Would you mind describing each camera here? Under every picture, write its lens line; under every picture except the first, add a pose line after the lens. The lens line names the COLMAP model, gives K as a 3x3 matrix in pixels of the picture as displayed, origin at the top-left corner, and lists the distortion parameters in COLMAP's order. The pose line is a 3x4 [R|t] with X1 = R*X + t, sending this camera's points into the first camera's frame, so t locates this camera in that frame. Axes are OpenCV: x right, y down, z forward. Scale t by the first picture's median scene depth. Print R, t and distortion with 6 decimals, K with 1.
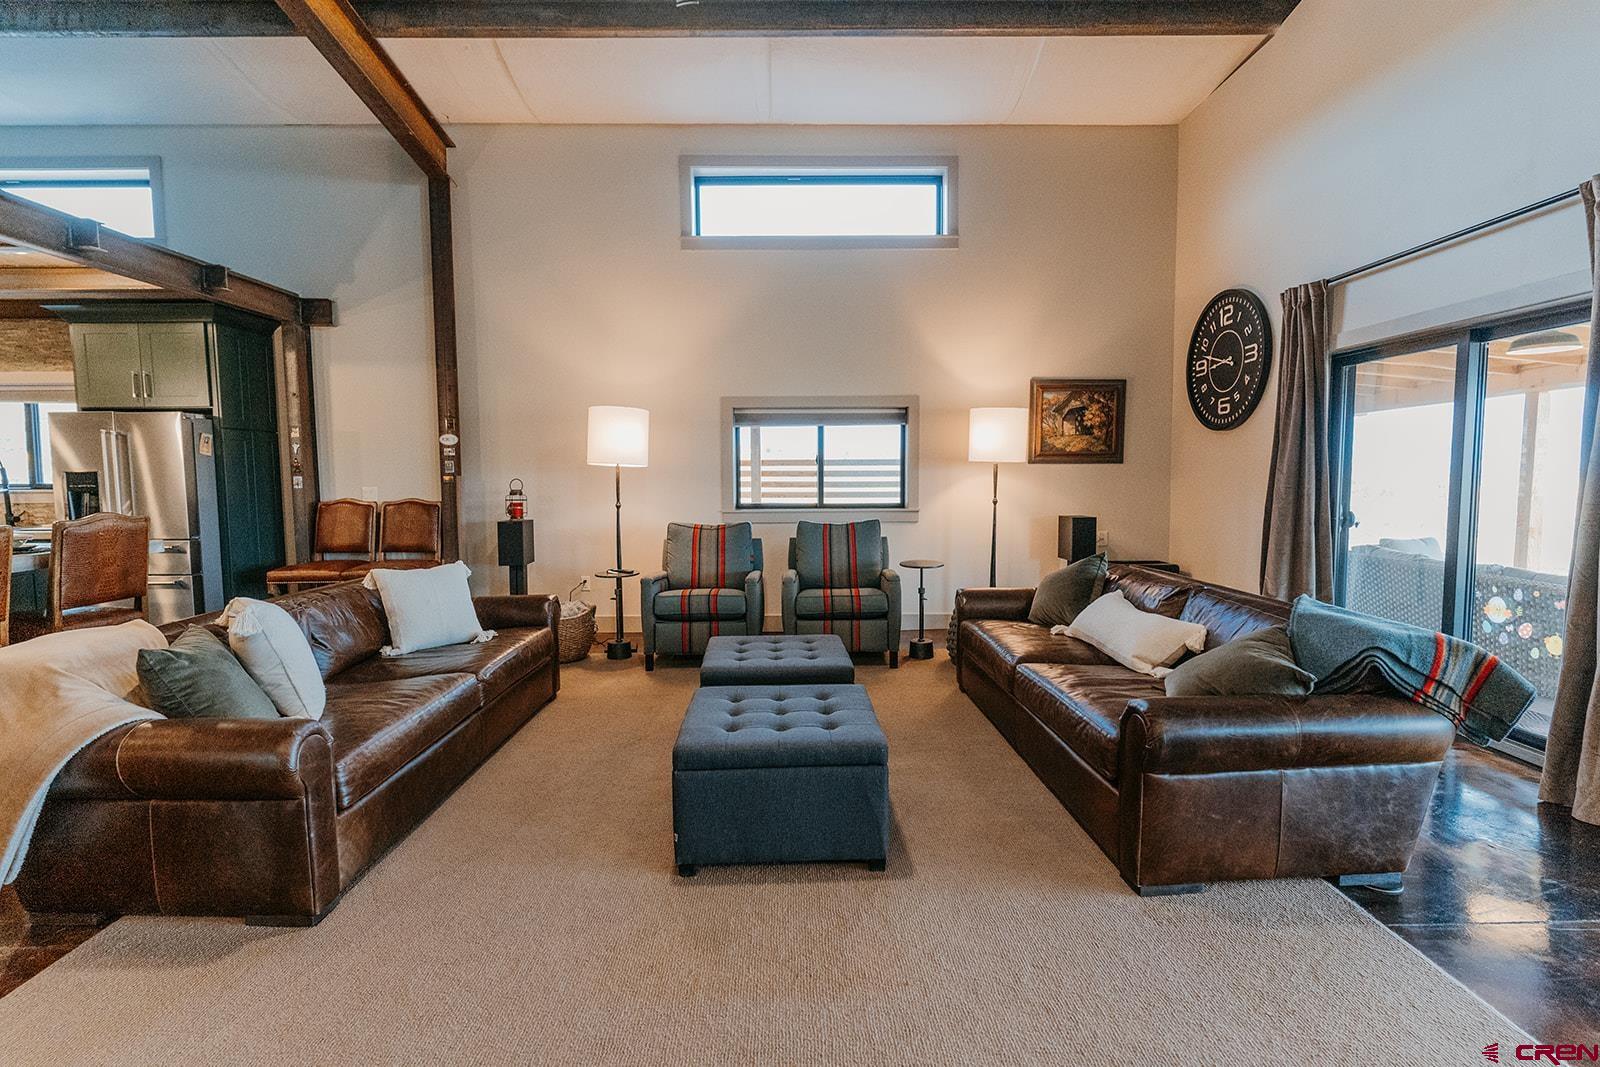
lens RADIAL K [[761.3, 0, 802.8], [0, 761.3, 531.1], [0, 0, 1]] dist [0.001353, 0.000138]
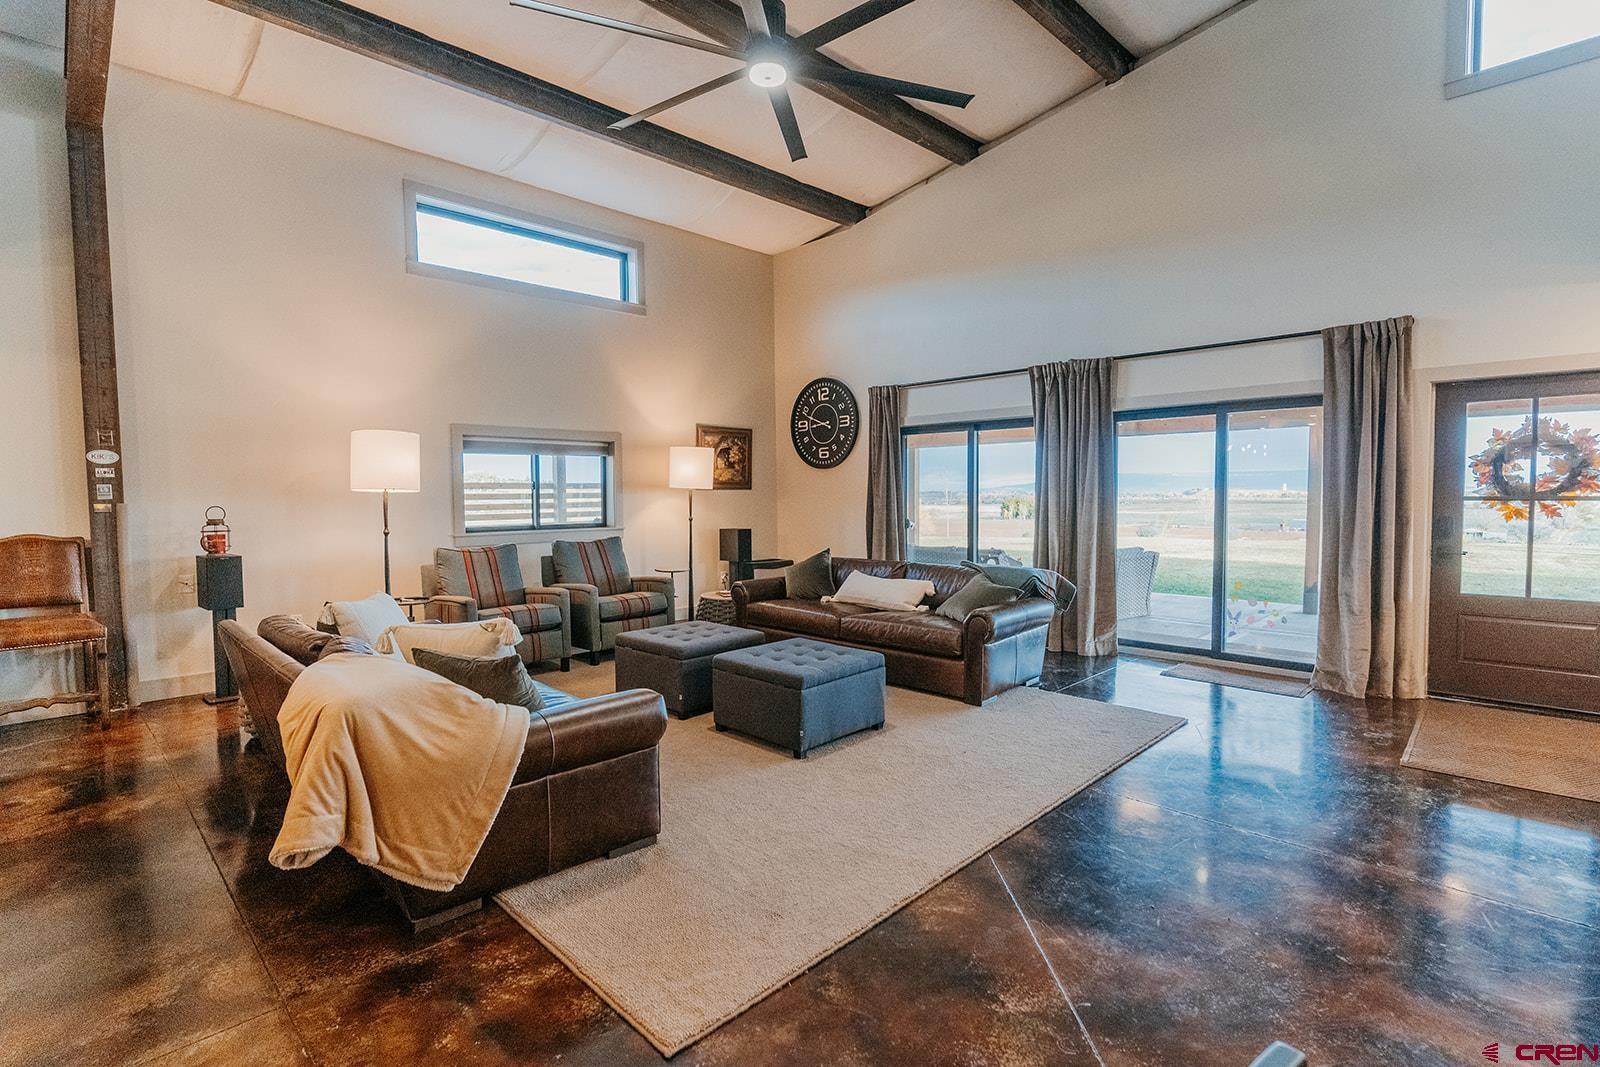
lens RADIAL K [[761.3, 0, 802.8], [0, 761.3, 531.1], [0, 0, 1]] dist [0.001353, 0.000138]
pose [[0.716583, -0.035458, 0.696600, -0.523795], [0.054344, 0.998509, -0.005077, -0.001604], [-0.695382, 0.041494, 0.717442, -0.057779]]
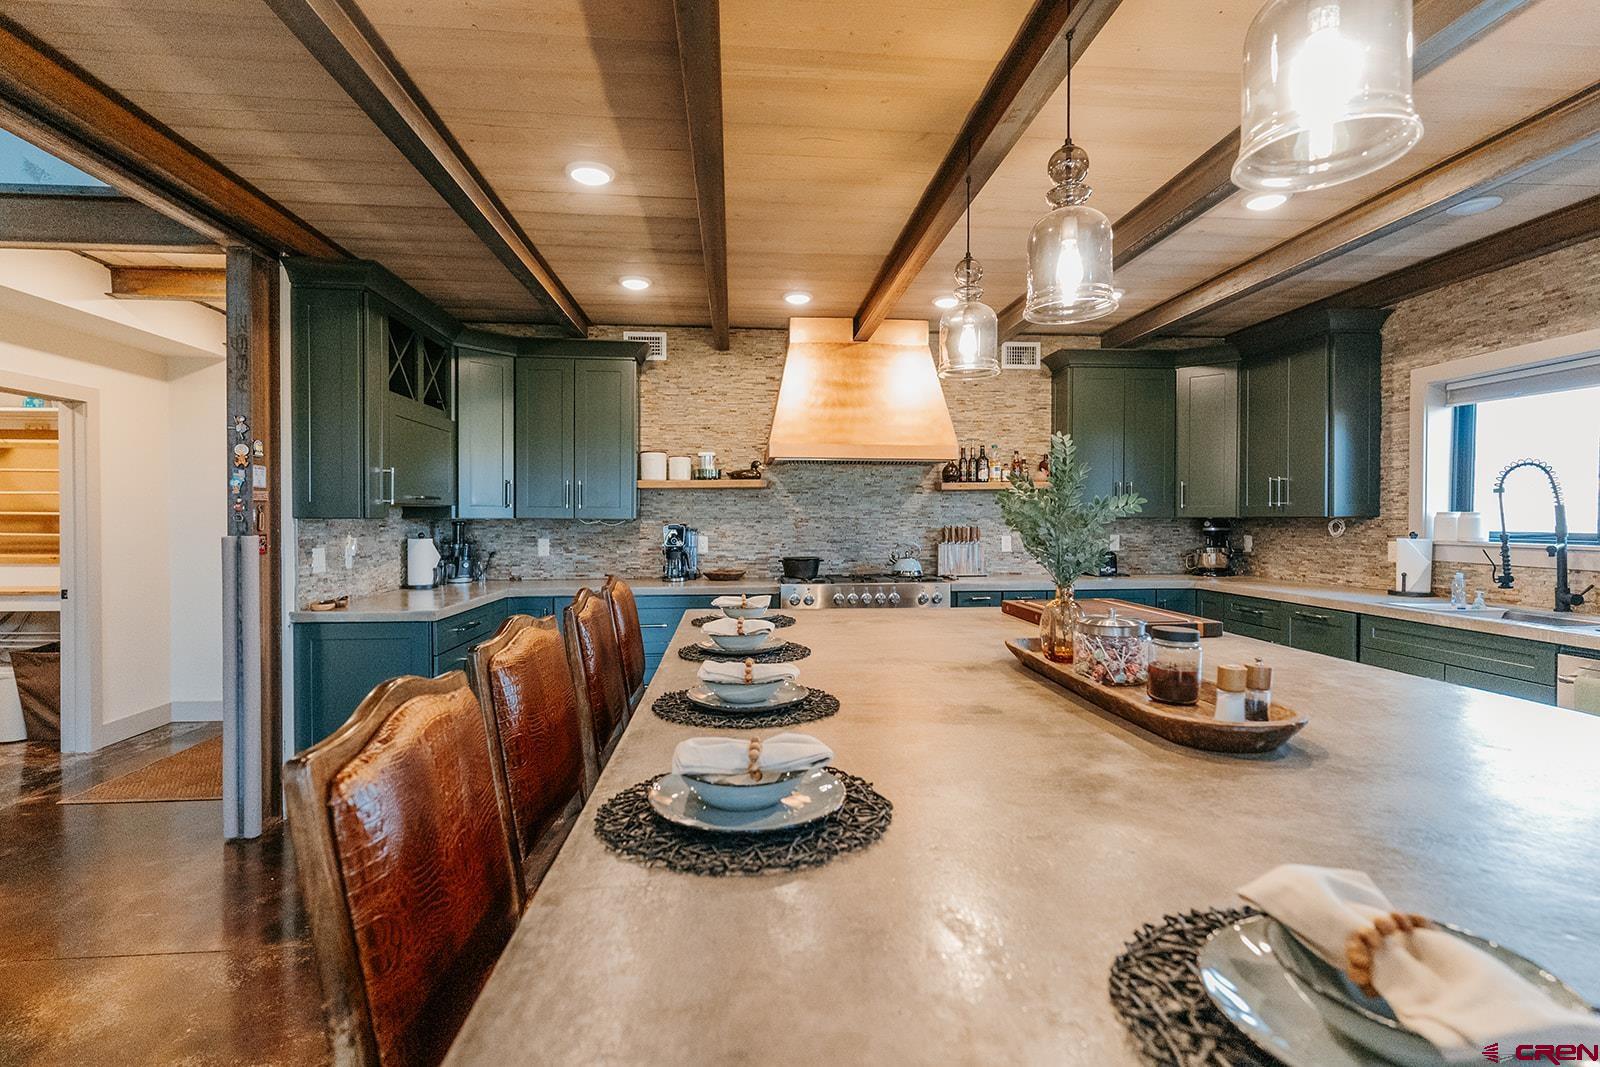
lens RADIAL K [[761.3, 0, 802.8], [0, 761.3, 531.1], [0, 0, 1]] dist [0.001353, 0.000138]
pose [[0.077379, 0.026726, -0.996643, -0.521492], [-0.074480, 0.997002, 0.020953, -0.033569], [0.994216, 0.072608, 0.079137, 0.396300]]
